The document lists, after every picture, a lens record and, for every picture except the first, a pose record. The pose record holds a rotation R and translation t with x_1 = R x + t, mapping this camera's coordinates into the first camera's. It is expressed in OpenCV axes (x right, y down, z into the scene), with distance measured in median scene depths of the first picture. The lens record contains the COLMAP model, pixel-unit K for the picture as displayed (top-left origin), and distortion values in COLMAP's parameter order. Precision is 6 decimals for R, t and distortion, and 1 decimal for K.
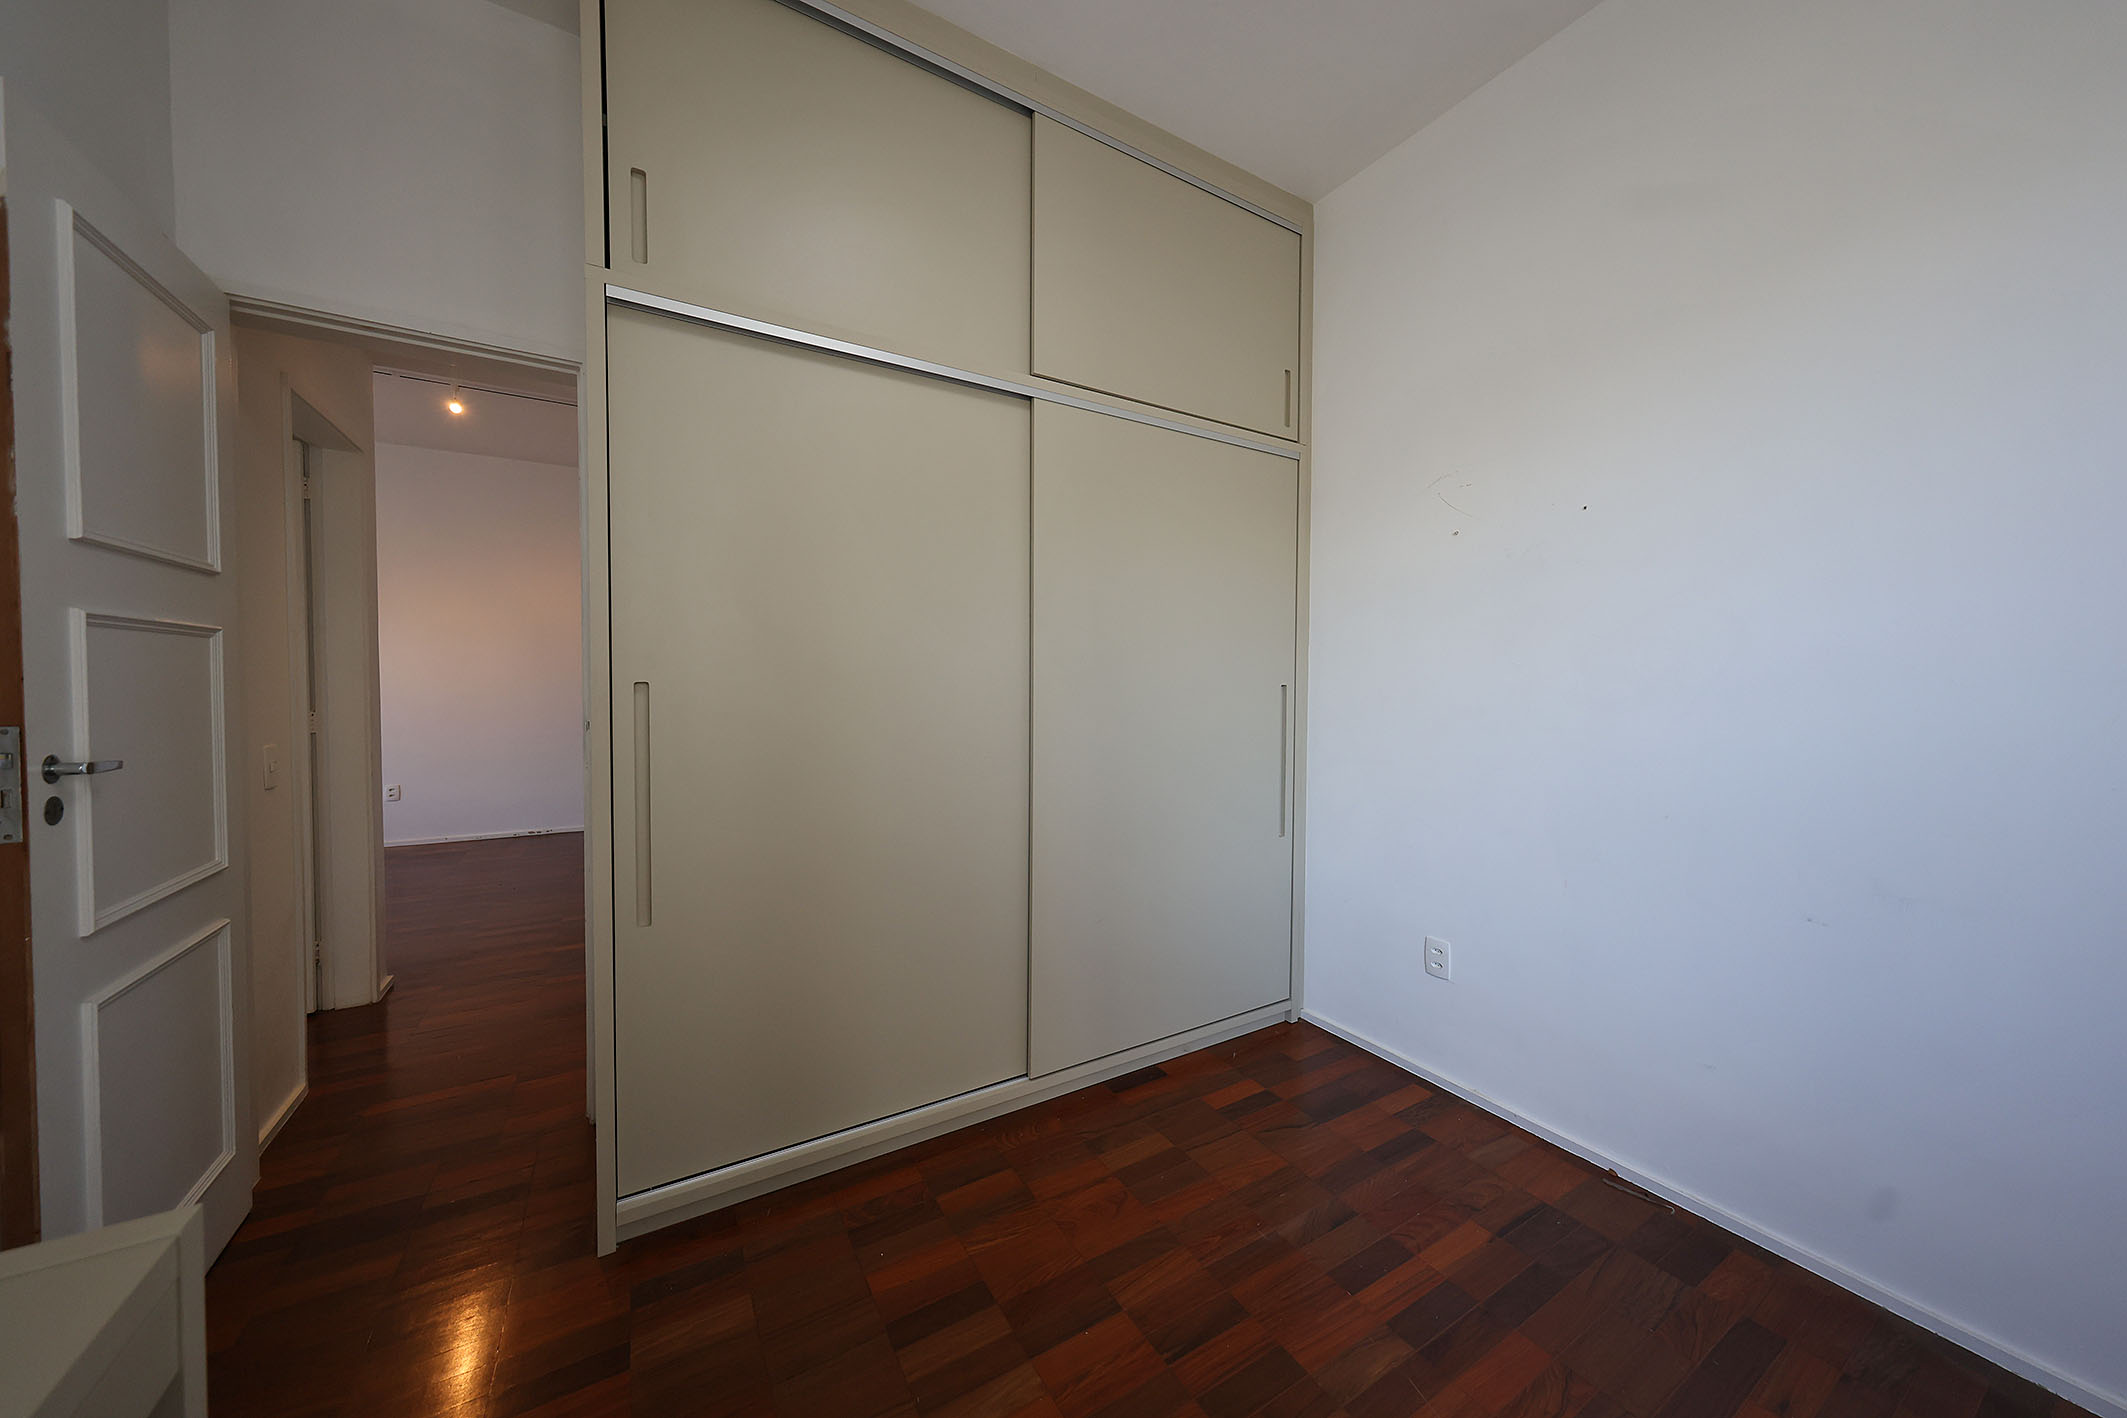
lens RADIAL K [[725.4, 0, 1065.9], [0, 725.4, 711.2], [0, 0, 1]] dist [0.001343, 0.000073]
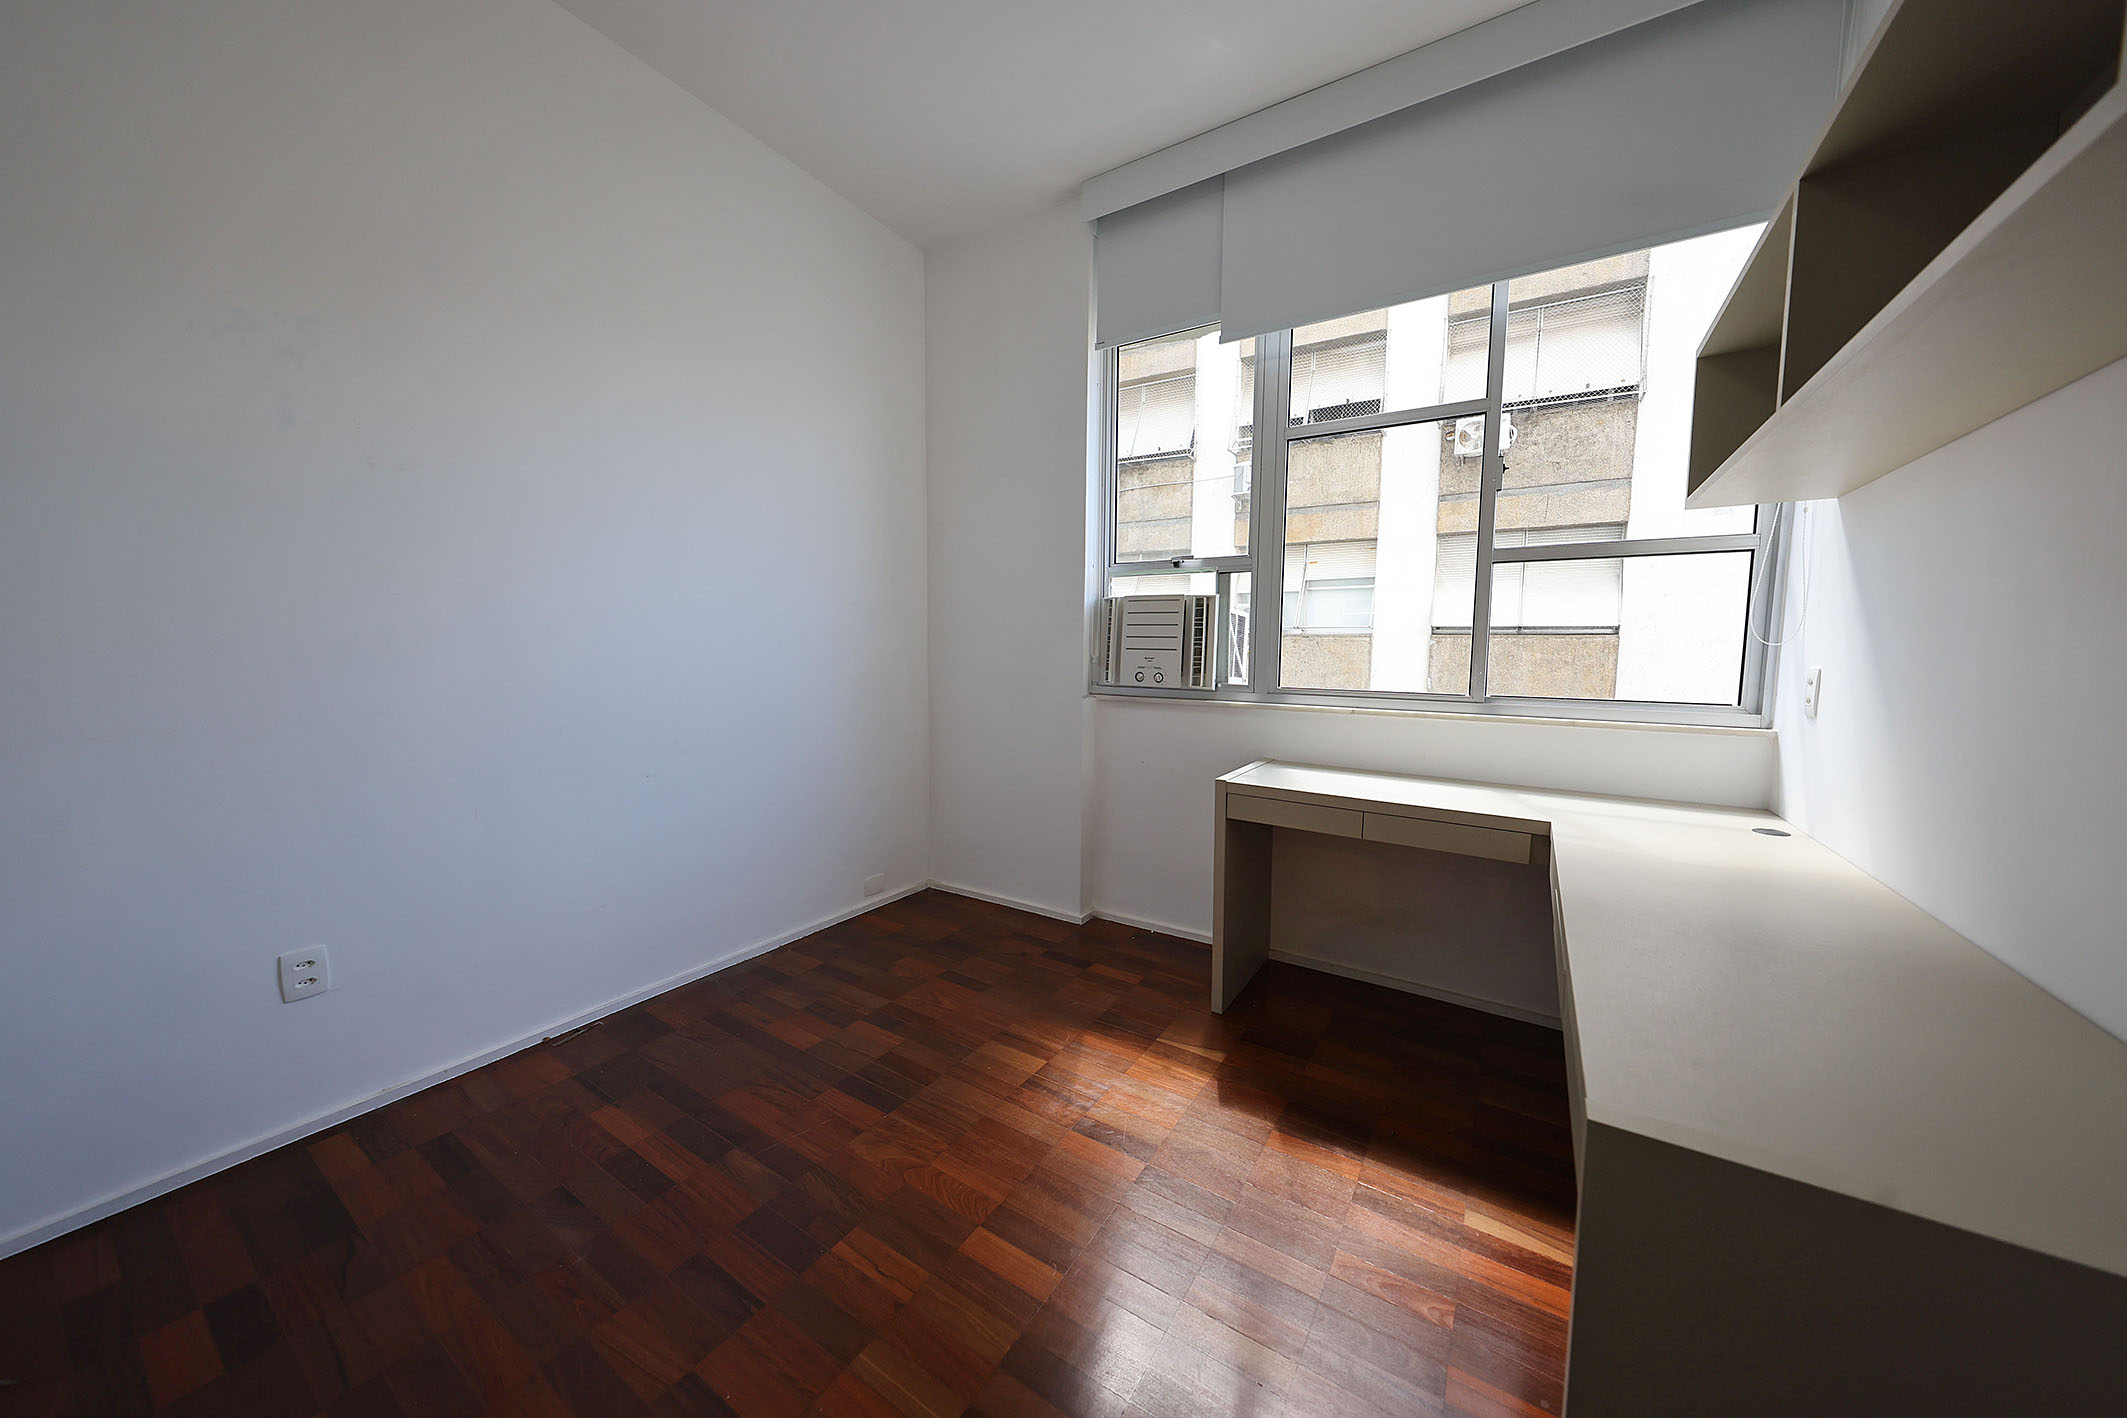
lens RADIAL K [[725.4, 0, 1065.9], [0, 725.4, 711.2], [0, 0, 1]] dist [0.001343, 0.000073]
pose [[-0.446836, -0.099590, 0.889055, -0.732350], [0.020954, 0.992347, 0.121692, -0.019351], [-0.894370, 0.073005, -0.441329, 0.870506]]
